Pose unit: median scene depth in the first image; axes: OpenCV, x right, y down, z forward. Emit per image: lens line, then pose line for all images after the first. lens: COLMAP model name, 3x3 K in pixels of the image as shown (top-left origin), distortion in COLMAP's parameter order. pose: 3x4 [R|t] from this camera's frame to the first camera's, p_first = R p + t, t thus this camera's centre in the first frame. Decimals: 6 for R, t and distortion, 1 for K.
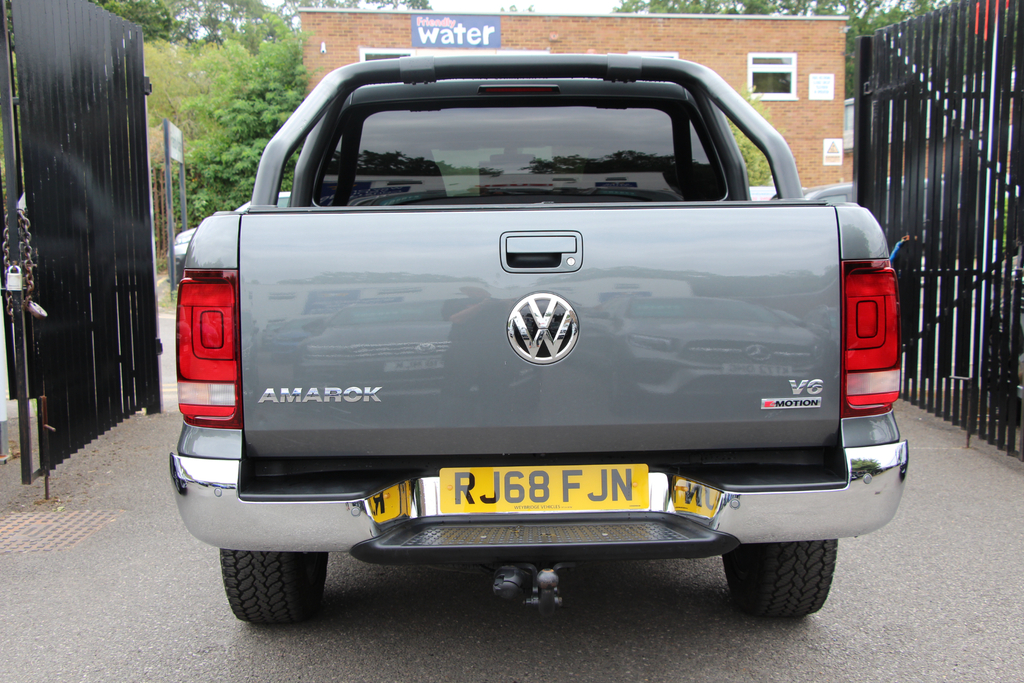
lens RADIAL K [[1239.1, 0, 507.4], [0, 1239.1, 345.8], [0, 0, 1]] dist [0.019222, 0.000000]
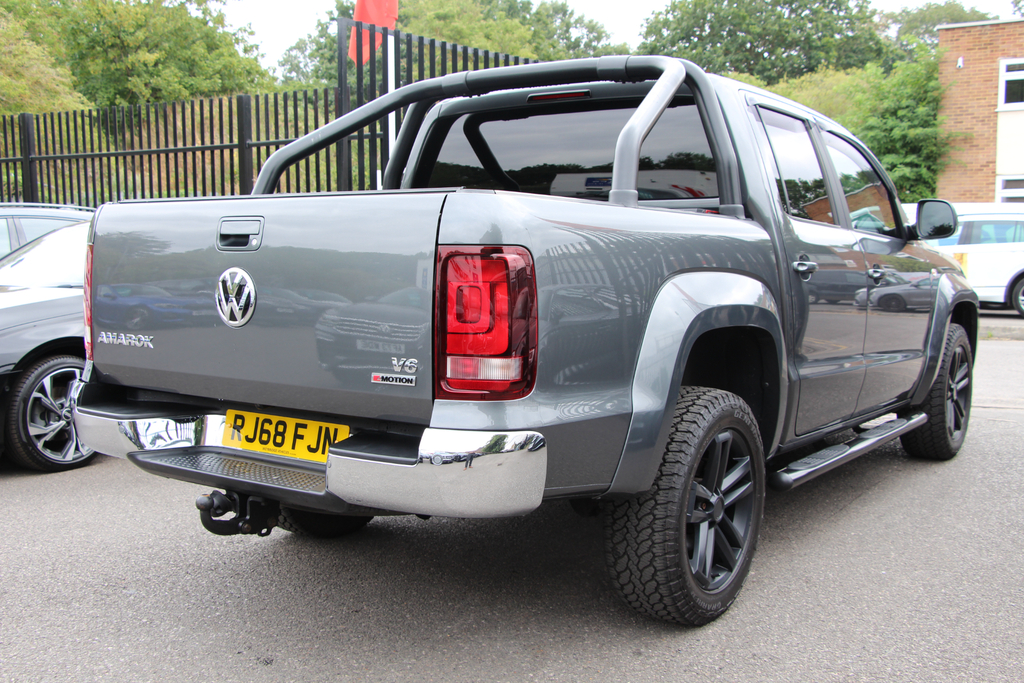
lens RADIAL K [[1097.2, 0, 460.4], [0, 1097.2, 339.7], [0, 0, 1]] dist [0.028408, 0.000000]
pose [[0.779090, 0.071114, -0.622865, 0.190898], [-0.074222, 0.997021, 0.020994, -0.002555], [0.622502, 0.029874, 0.782047, 0.067528]]
